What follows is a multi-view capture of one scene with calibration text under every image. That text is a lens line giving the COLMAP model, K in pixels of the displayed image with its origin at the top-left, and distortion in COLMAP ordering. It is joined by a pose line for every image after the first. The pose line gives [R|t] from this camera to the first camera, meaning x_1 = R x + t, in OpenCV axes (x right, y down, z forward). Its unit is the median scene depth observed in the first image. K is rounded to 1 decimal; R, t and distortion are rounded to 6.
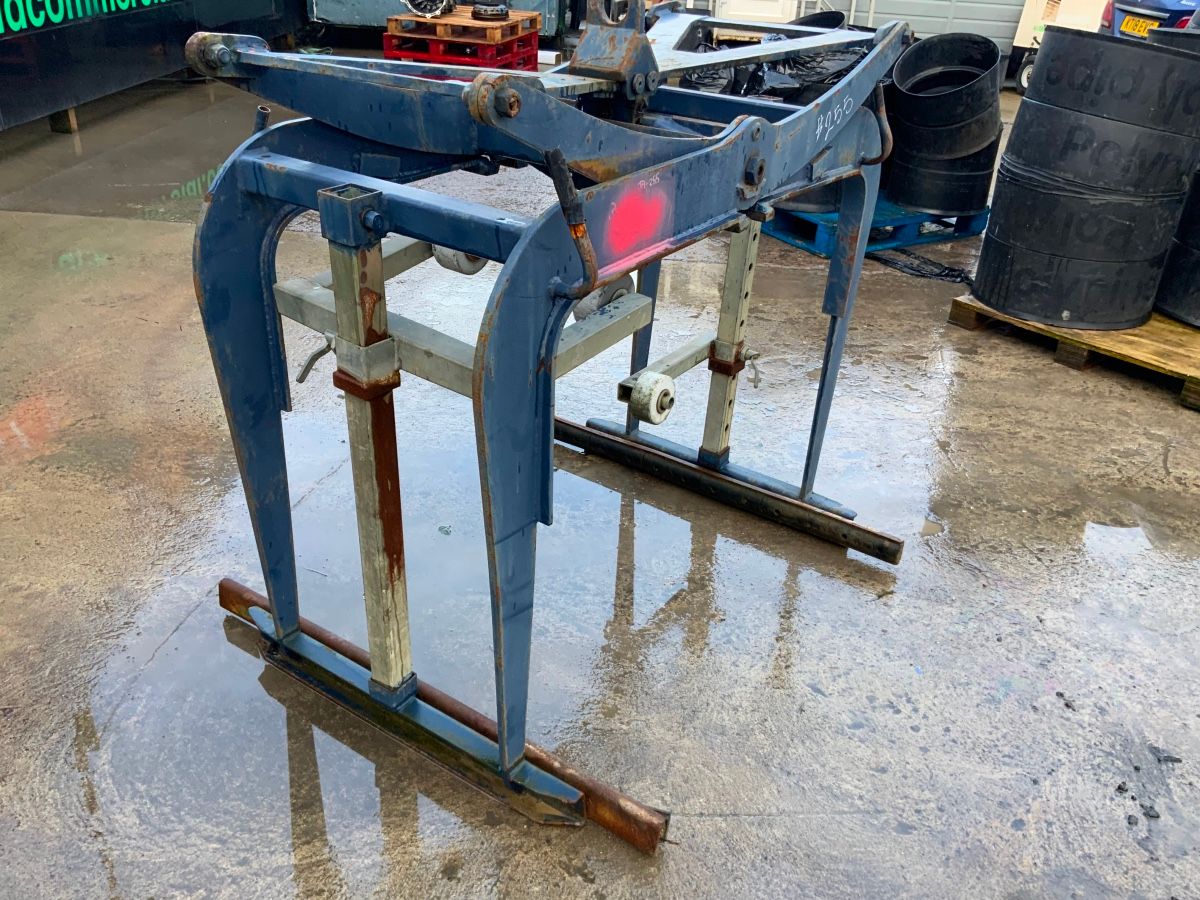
lens RADIAL K [[990.2, 0, 600.0], [0, 990.2, 450.0], [0, 0, 1]] dist [0.087773, -0.156680]
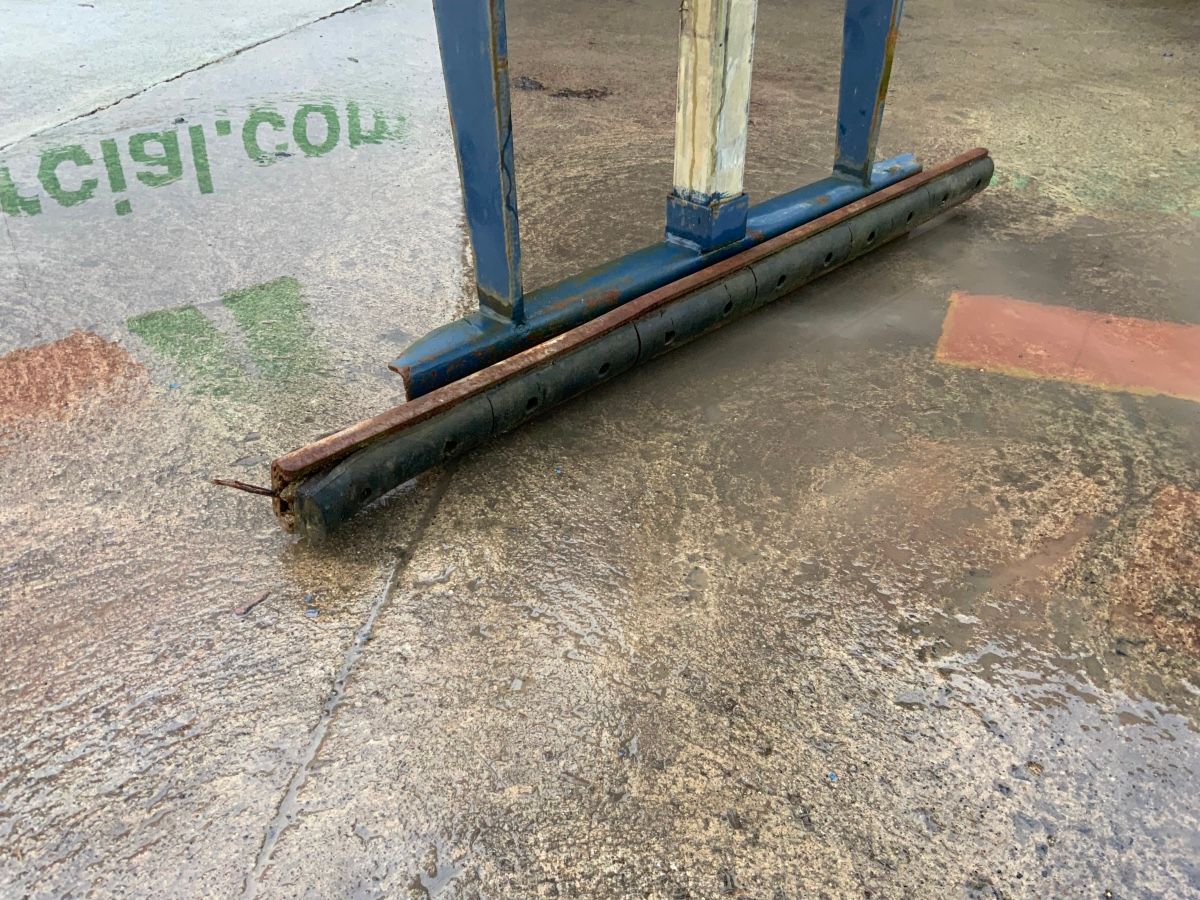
lens RADIAL K [[990.2, 0, 600.0], [0, 990.2, 450.0], [0, 0, 1]] dist [0.087773, -0.156680]
pose [[-0.177881, 0.512067, -0.840325, 0.199772], [-0.507755, 0.683725, 0.524123, 0.032924], [0.842937, 0.519910, 0.138383, 0.523004]]
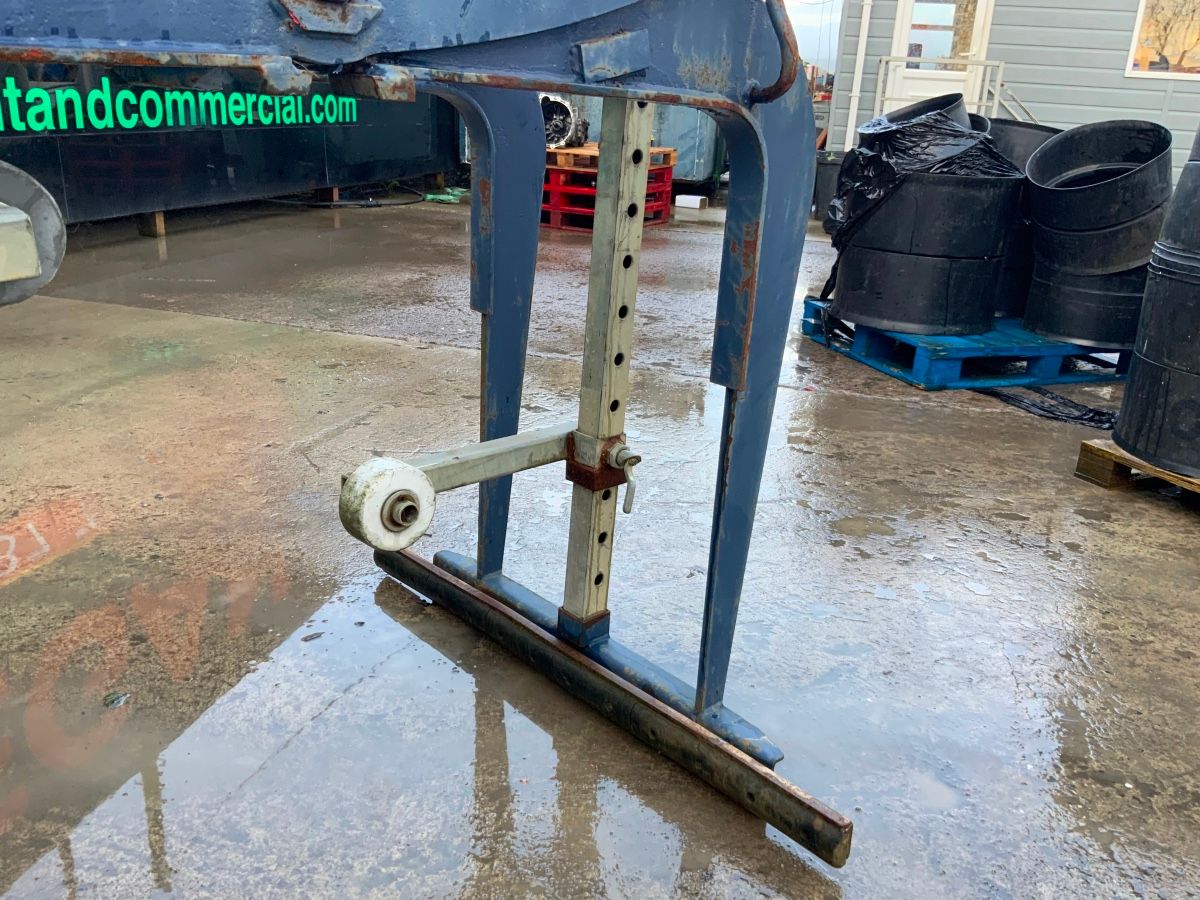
lens RADIAL K [[990.2, 0, 600.0], [0, 990.2, 450.0], [0, 0, 1]] dist [0.087773, -0.156680]
pose [[0.978514, 0.068267, -0.194553, 0.193143], [-0.099515, 0.982784, -0.155666, -0.004424], [0.180577, 0.171682, 0.968461, 0.317151]]
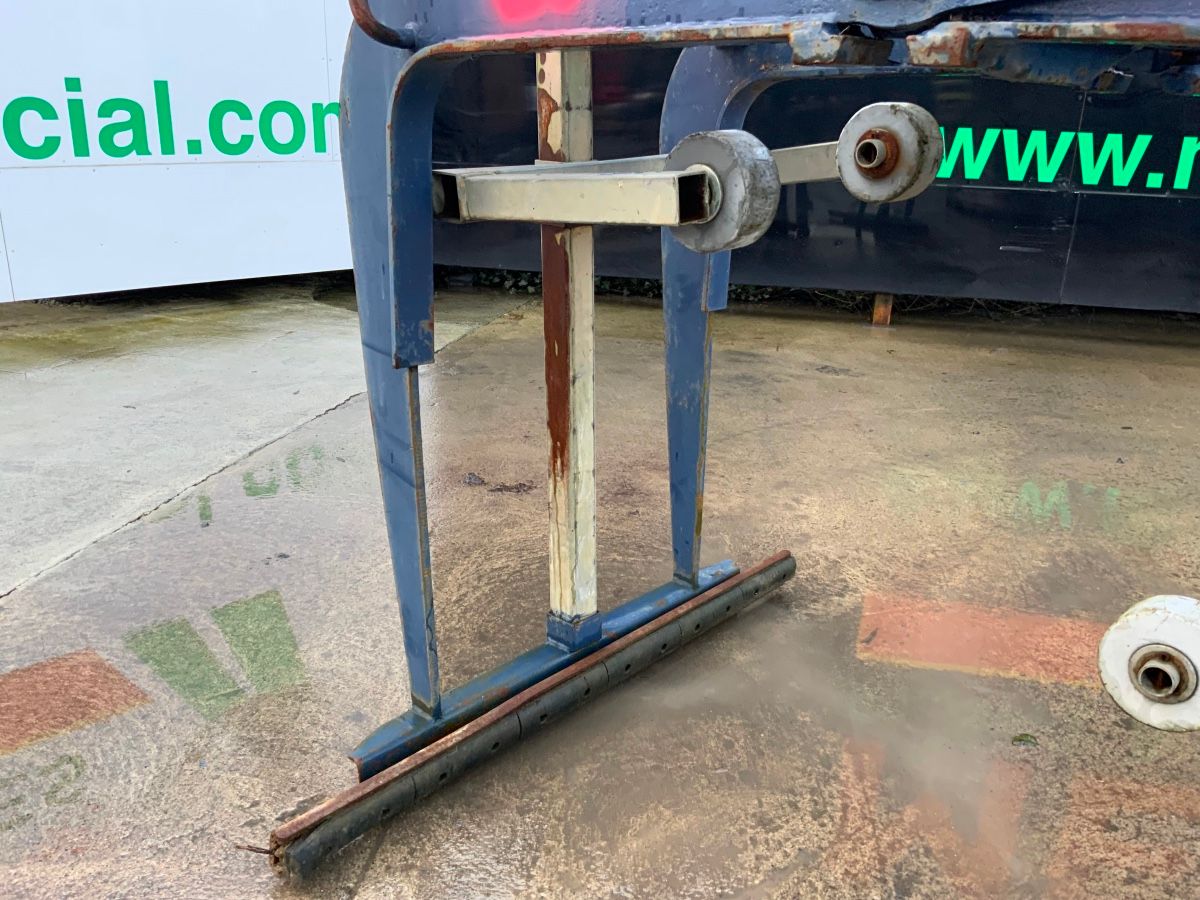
lens RADIAL K [[990.2, 0, 600.0], [0, 990.2, 450.0], [0, 0, 1]] dist [0.087773, -0.156680]
pose [[-0.150844, 0.278987, -0.948374, 0.308533], [-0.507971, 0.801133, 0.316468, -0.091222], [0.848064, 0.529483, 0.020871, 0.513429]]
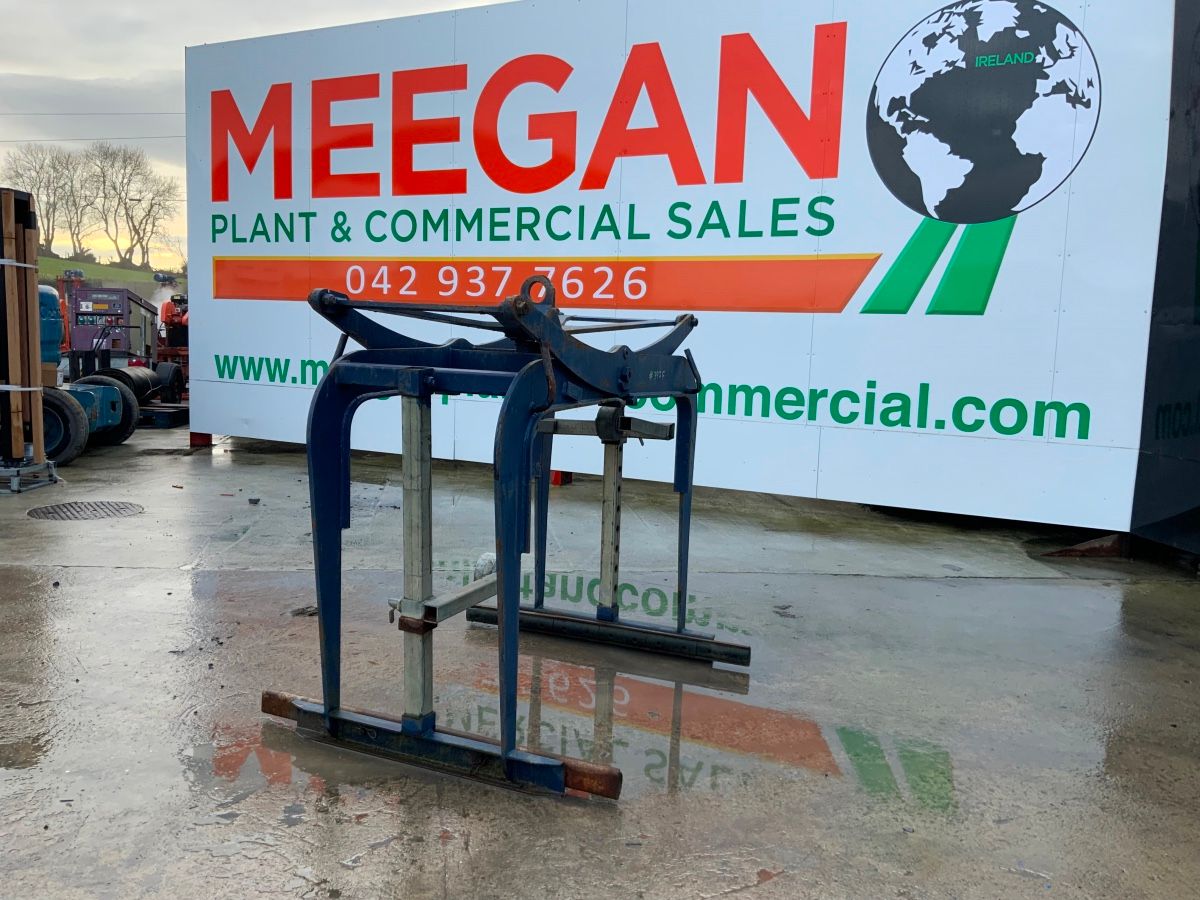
lens RADIAL K [[990.2, 0, 600.0], [0, 990.2, 450.0], [0, 0, 1]] dist [0.087773, -0.156680]
pose [[-0.978749, -0.060330, -0.195984, 0.120477], [-0.162226, 0.812403, 0.560075, -0.629019], [0.125429, 0.579967, -0.804926, 1.337848]]
